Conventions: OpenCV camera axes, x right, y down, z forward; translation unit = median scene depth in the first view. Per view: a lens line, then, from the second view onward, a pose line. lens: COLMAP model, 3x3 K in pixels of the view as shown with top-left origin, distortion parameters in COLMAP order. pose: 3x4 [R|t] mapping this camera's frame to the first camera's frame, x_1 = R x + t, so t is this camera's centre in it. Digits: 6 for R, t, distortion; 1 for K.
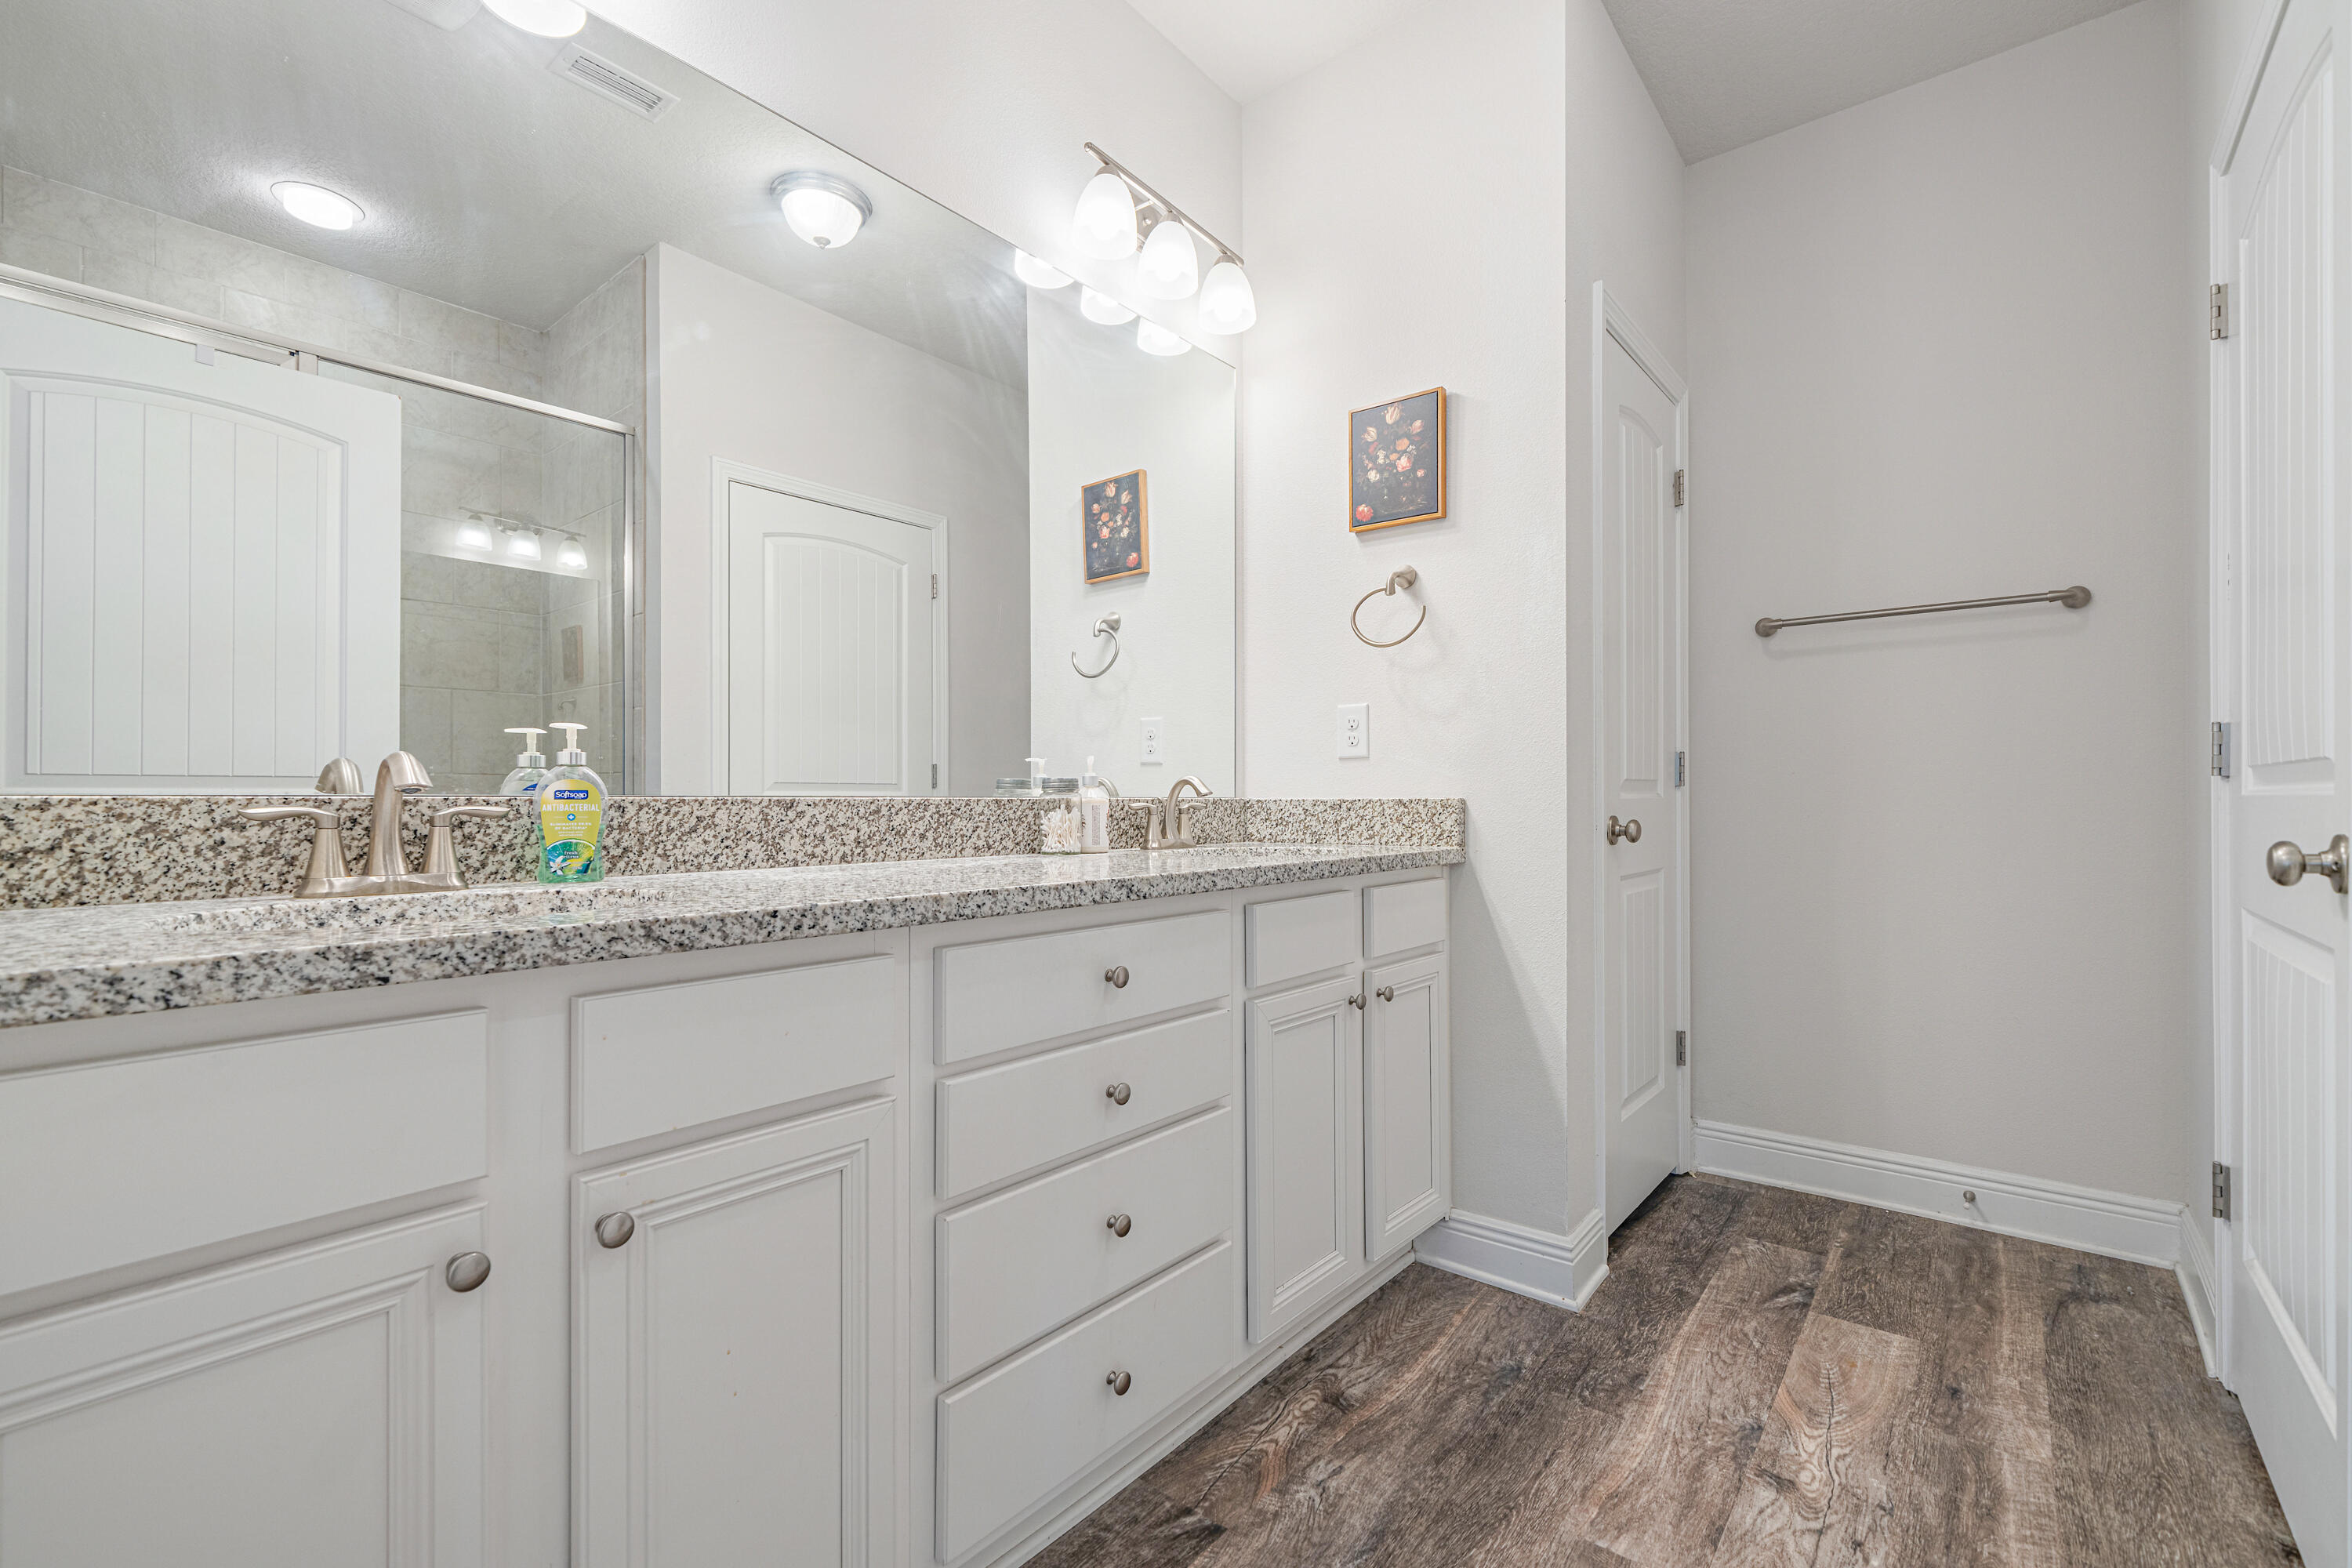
lens RADIAL K [[1030.6, 0, 1167.6], [0, 1030.6, 795.0], [0, 0, 1]] dist [0.000819, 0.000410]
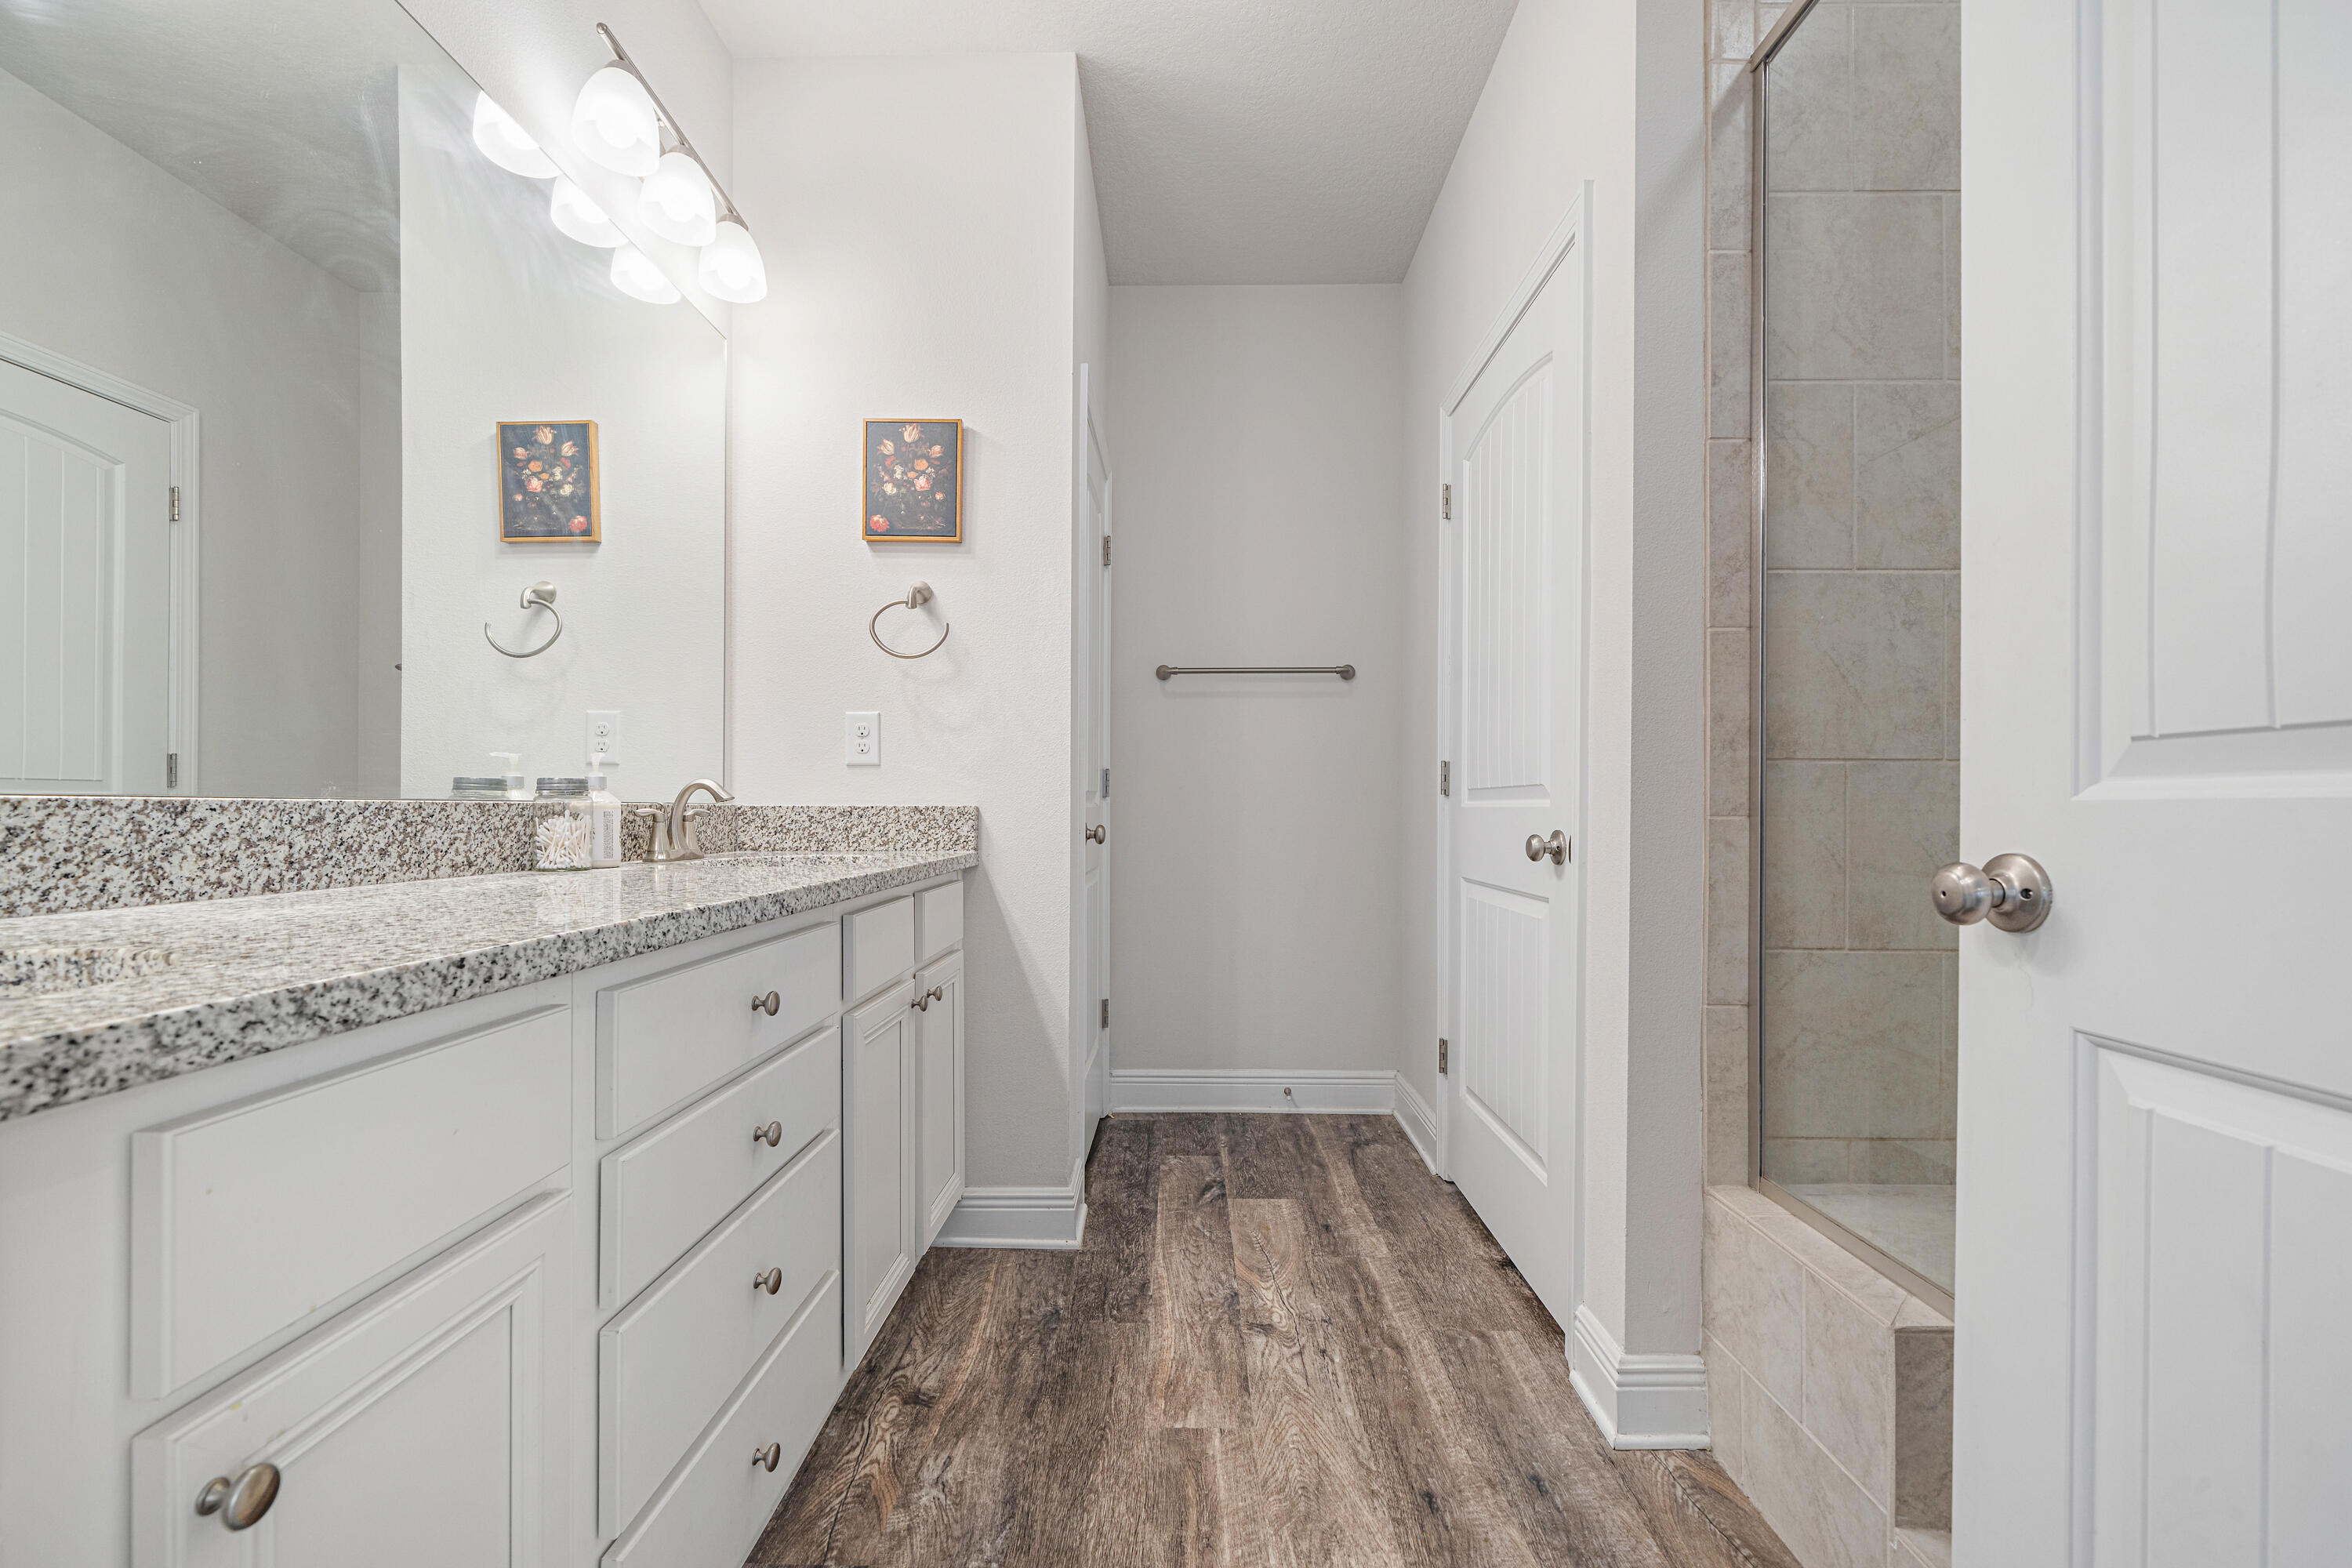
lens RADIAL K [[966.3, 0, 1174.7], [0, 966.3, 807.9], [0, 0, 1]] dist [0.001884, 0.000229]
pose [[0.778713, 0.005153, 0.627360, -0.228188], [-0.007795, 0.999969, 0.001462, 0.002597], [-0.627332, -0.006029, 0.778728, 0.098911]]
